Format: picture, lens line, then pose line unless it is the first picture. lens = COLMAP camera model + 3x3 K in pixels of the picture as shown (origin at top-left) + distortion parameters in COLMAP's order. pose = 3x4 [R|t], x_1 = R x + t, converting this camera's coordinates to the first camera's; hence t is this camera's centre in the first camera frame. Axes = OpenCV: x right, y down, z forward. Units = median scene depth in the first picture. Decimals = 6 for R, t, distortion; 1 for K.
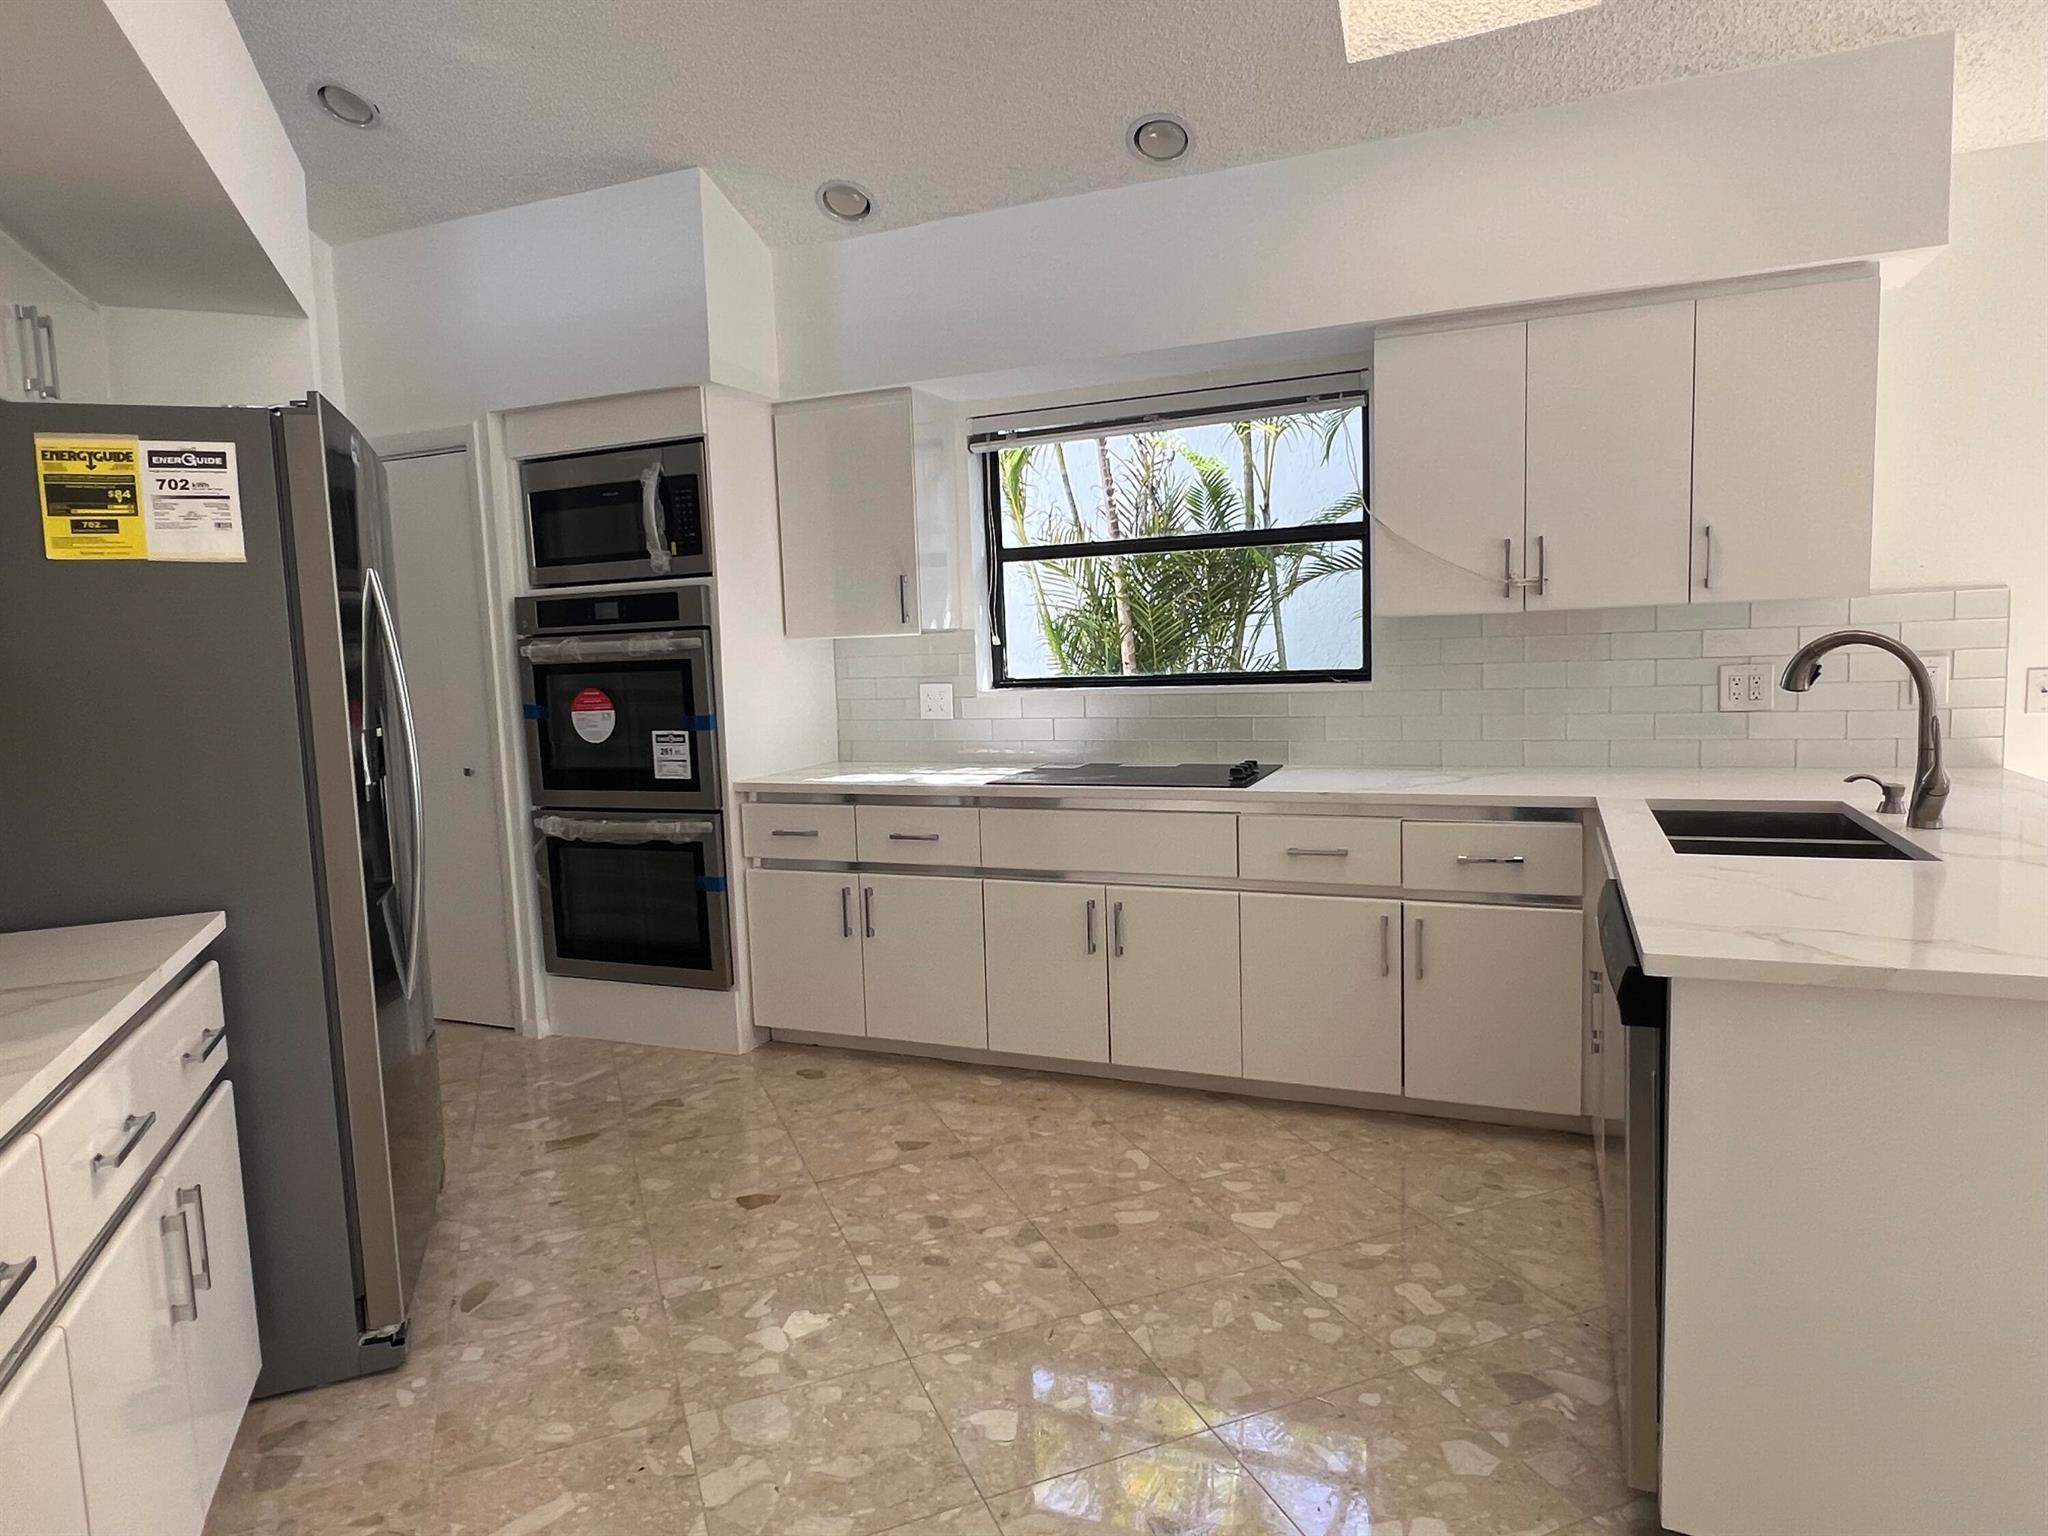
lens RADIAL K [[1207.6, 0, 1013.3], [0, 1207.6, 758.6], [0, 0, 1]] dist [-0.002664, -0.000752]
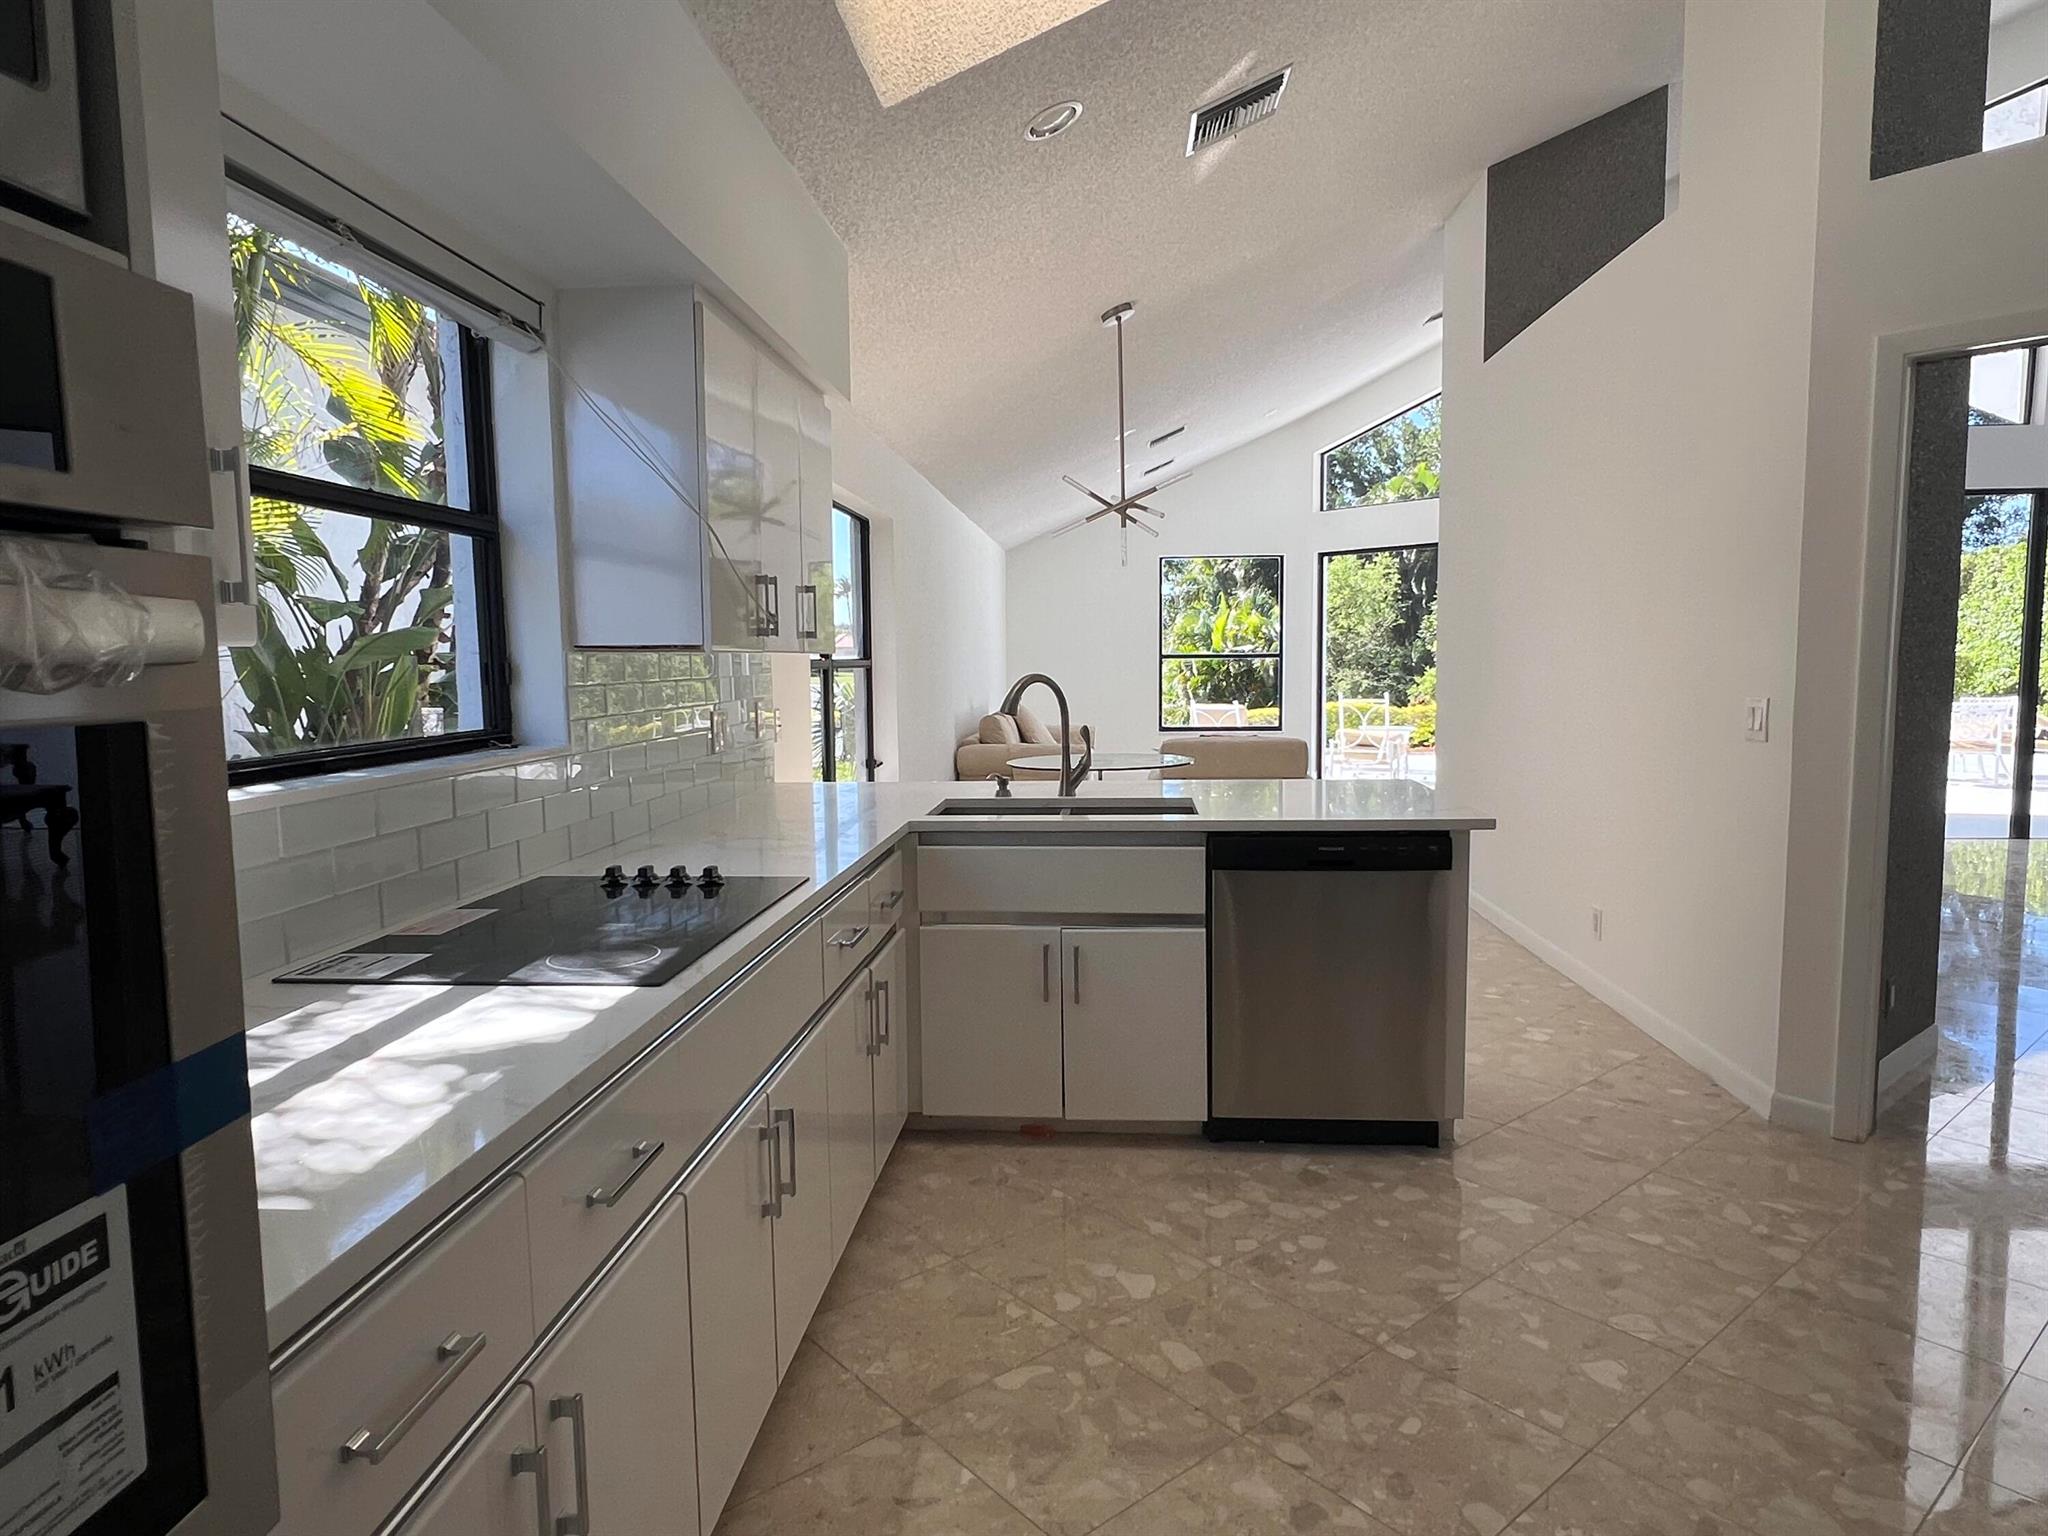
lens RADIAL K [[1207.6, 0, 1013.5], [0, 1207.6, 772.9], [0, 0, 1]] dist [-0.002664, -0.000752]
pose [[-0.310652, -0.049349, 0.949242, -0.550413], [0.115672, 0.989266, 0.089285, -0.092794], [-0.943459, 0.137537, -0.301609, 1.133107]]
